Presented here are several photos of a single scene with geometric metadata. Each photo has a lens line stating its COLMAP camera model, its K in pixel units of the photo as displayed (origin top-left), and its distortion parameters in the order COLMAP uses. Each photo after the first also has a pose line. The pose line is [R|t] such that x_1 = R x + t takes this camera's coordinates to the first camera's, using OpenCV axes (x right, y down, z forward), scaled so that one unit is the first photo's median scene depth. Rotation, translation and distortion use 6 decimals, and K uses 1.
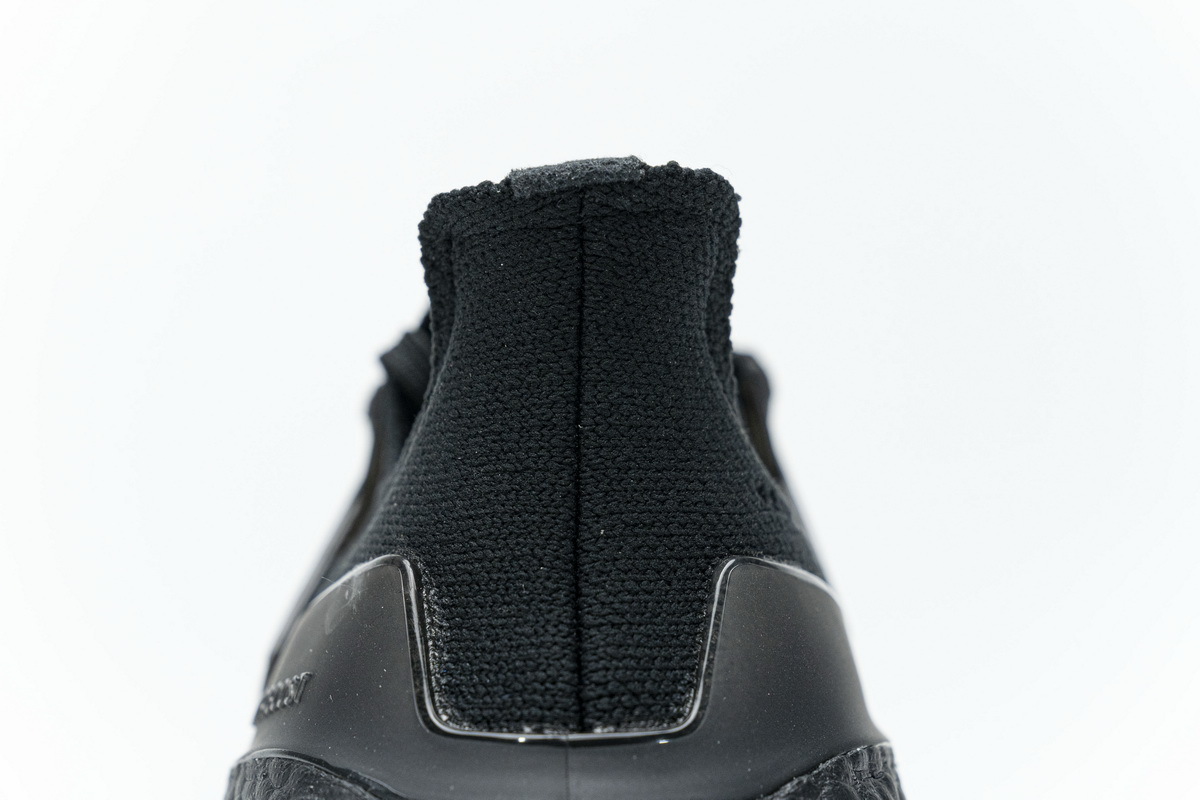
lens RADIAL K [[2343.5, 0, 597.9], [0, 2343.5, 398.1], [0, 0, 1]] dist [0.020100, 0.000000]
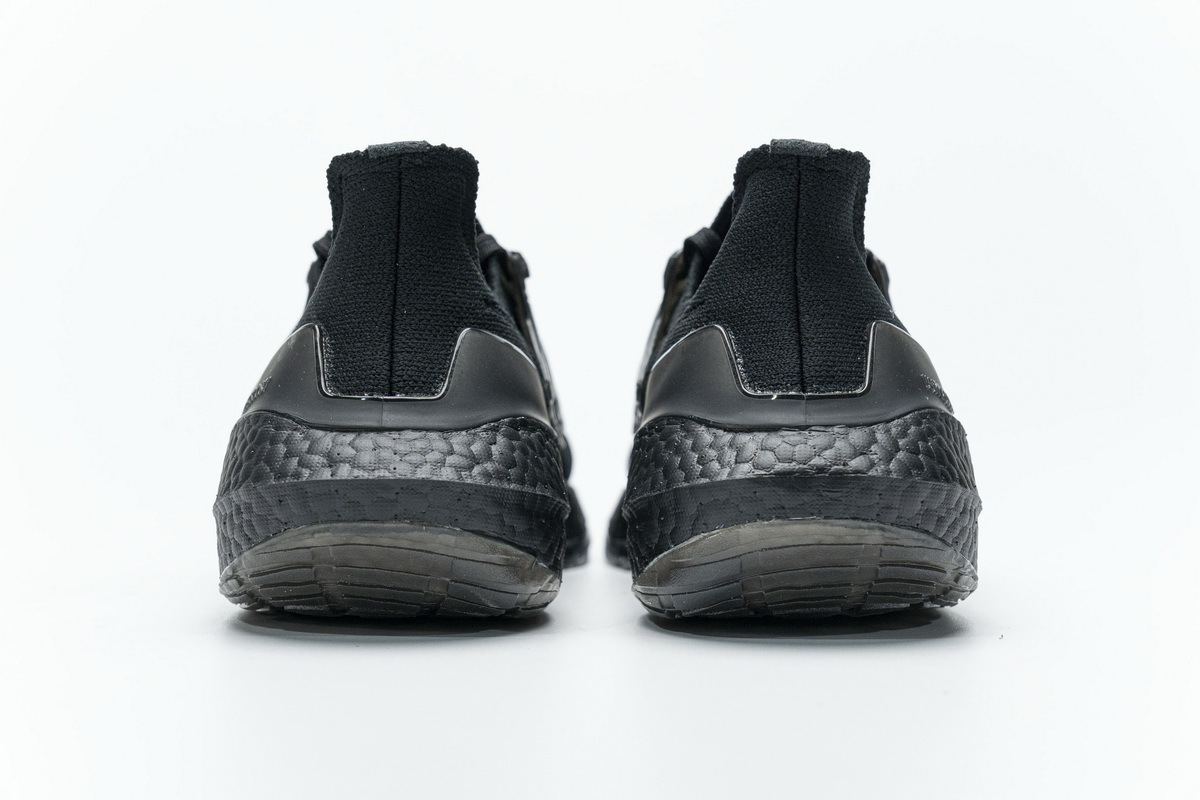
lens RADIAL K [[2343.5, 0, 602.1], [0, 2343.5, 401.9], [0, 0, 1]] dist [0.020100, 0.000000]
pose [[0.999616, 0.026446, 0.008298, 0.168902], [-0.026388, 0.999628, -0.006927, 0.150964], [-0.008478, 0.006705, 0.999942, -1.184403]]
